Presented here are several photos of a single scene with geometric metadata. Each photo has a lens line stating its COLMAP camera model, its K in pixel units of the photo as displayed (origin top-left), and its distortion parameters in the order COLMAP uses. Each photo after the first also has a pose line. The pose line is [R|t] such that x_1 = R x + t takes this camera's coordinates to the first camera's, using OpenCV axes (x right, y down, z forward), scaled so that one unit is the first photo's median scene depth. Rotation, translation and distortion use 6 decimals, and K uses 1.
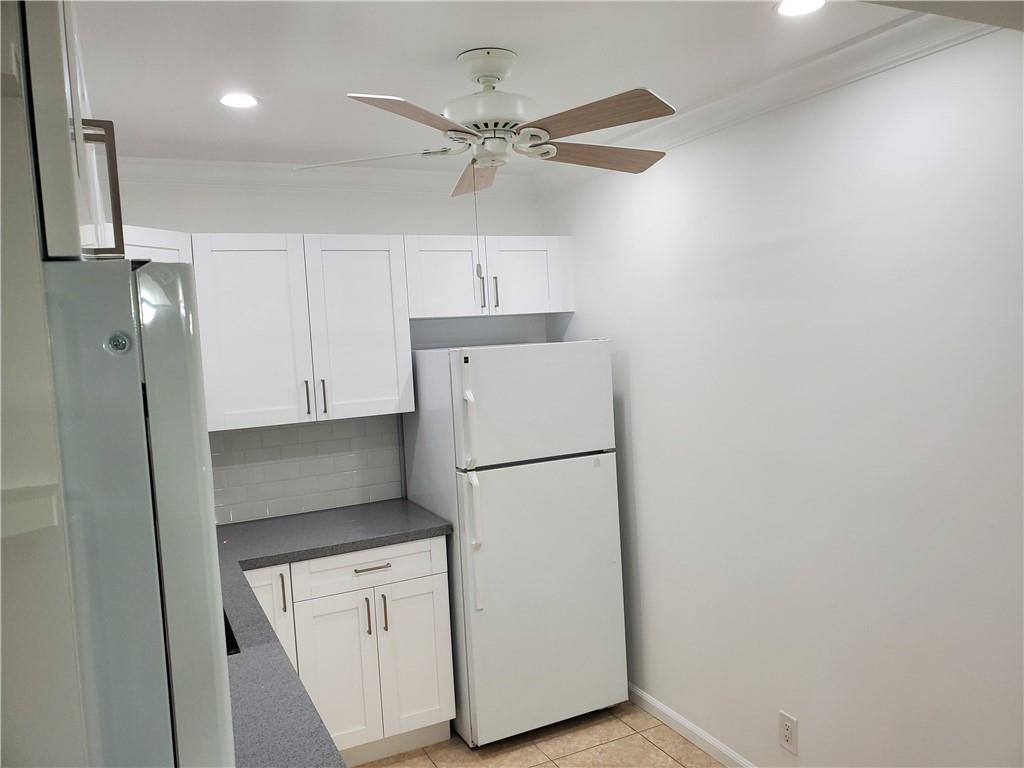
lens RADIAL K [[800.1, 0, 518.5], [0, 800.1, 381.4], [0, 0, 1]] dist [0.039556, -0.039123]
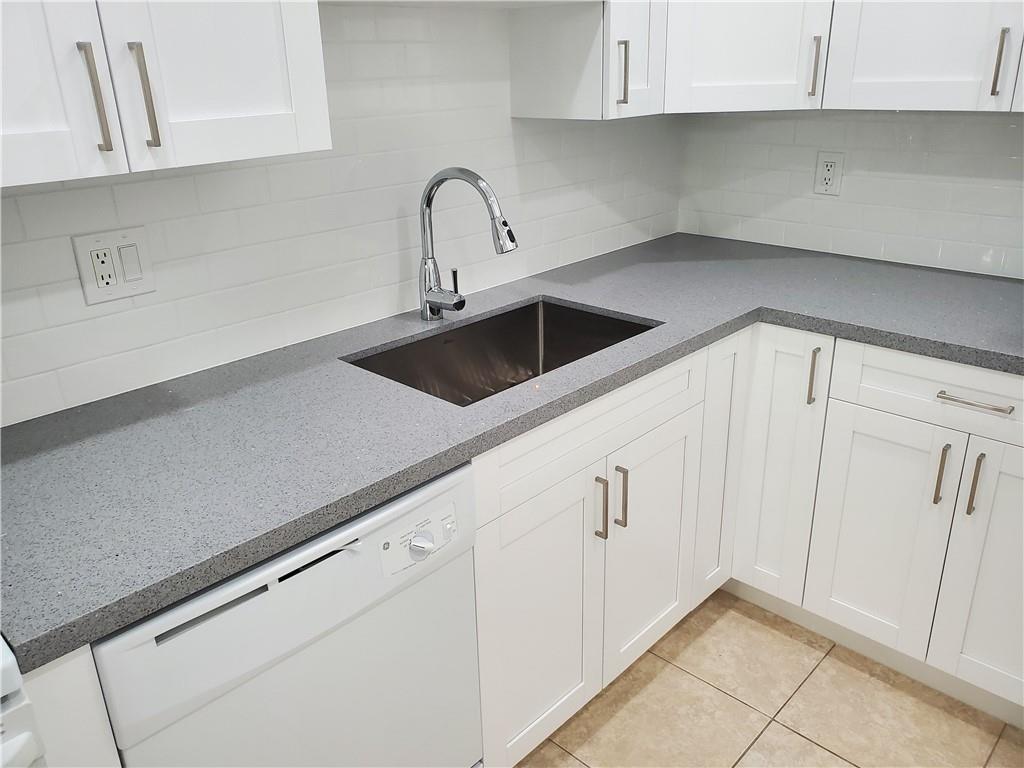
lens RADIAL K [[800.1, 0, 508.7], [0, 800.1, 369.0], [0, 0, 1]] dist [0.039556, -0.039123]
pose [[0.333039, 0.380435, -0.862760, 0.166188], [-0.056006, 0.921360, 0.384655, 0.019489], [0.941248, -0.079786, 0.328155, 0.501812]]
